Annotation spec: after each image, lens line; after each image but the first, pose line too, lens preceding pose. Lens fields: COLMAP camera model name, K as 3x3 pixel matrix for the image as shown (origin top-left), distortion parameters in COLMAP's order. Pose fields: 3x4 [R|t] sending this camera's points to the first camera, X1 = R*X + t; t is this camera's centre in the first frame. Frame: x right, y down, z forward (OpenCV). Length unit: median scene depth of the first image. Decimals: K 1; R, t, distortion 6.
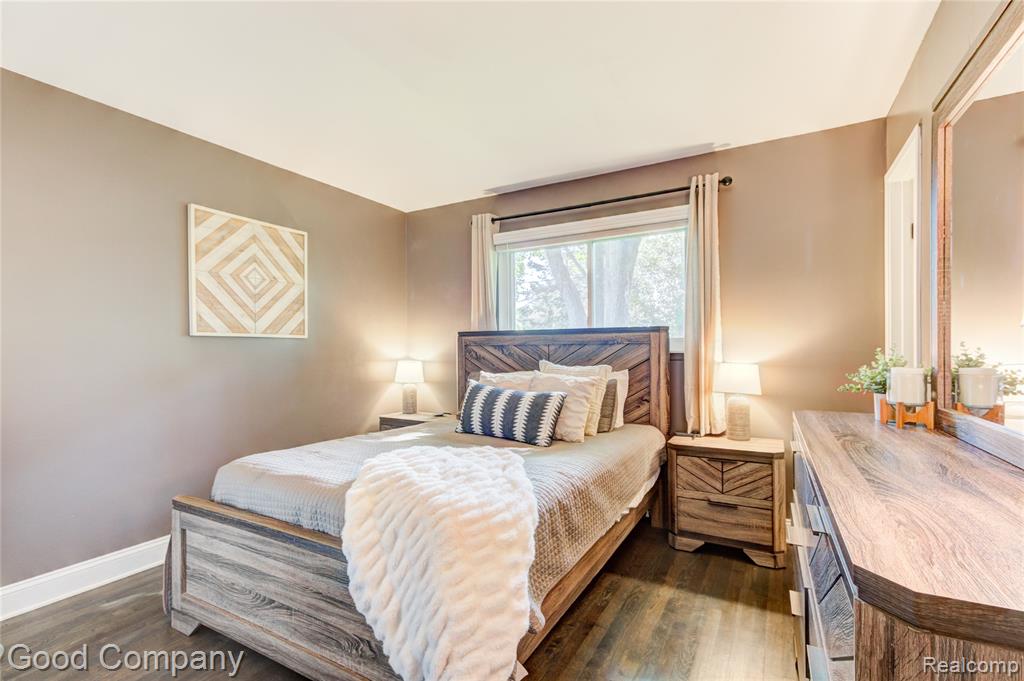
lens RADIAL K [[473.7, 0, 510.9], [0, 473.7, 350.0], [0, 0, 1]] dist [-0.010256, 0.006499]
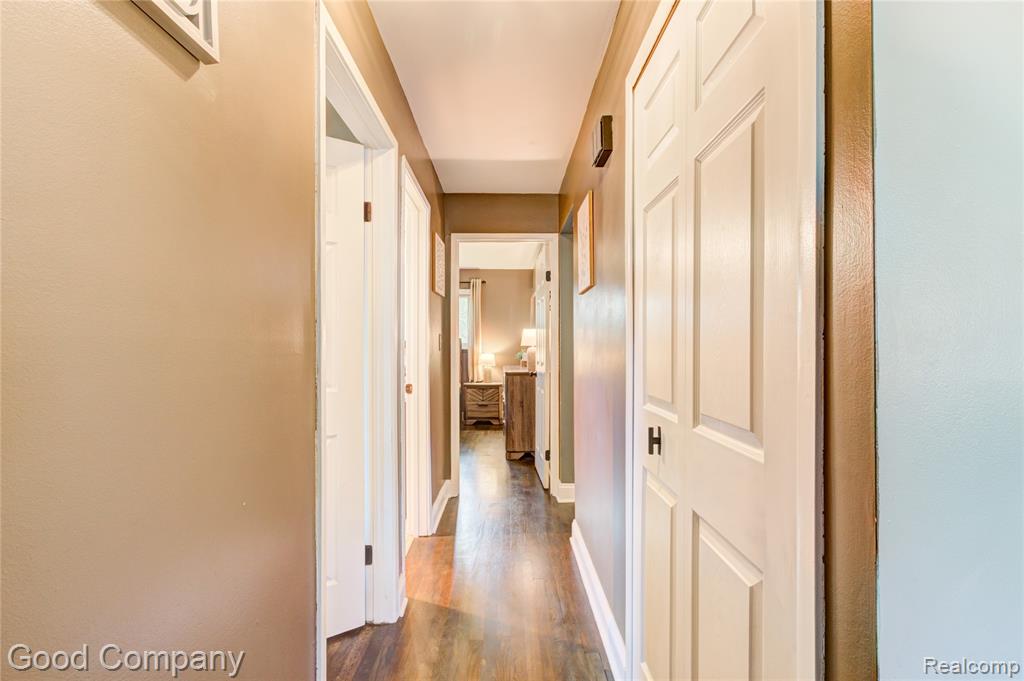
lens RADIAL K [[473.7, 0, 511.6], [0, 473.7, 344.4], [0, 0, 1]] dist [-0.010256, 0.006499]
pose [[0.868128, 0.004447, 0.496321, -0.359894], [-0.004790, 0.999988, -0.000582, -0.010788], [-0.496318, -0.001873, 0.868139, -0.684183]]
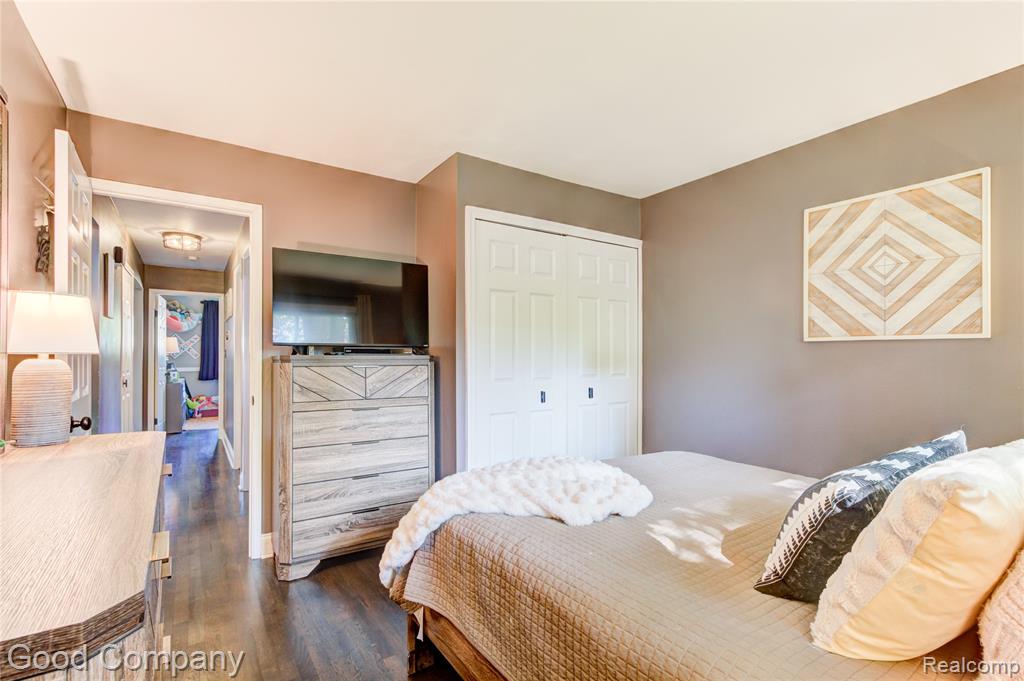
lens RADIAL K [[473.7, 0, 511.8], [0, 473.7, 347.9], [0, 0, 1]] dist [-0.010256, 0.006499]
pose [[-0.441586, -0.007152, -0.897190, 0.470400], [0.002724, 0.999953, -0.009312, -0.008920], [0.897215, -0.006556, -0.441546, 0.841981]]
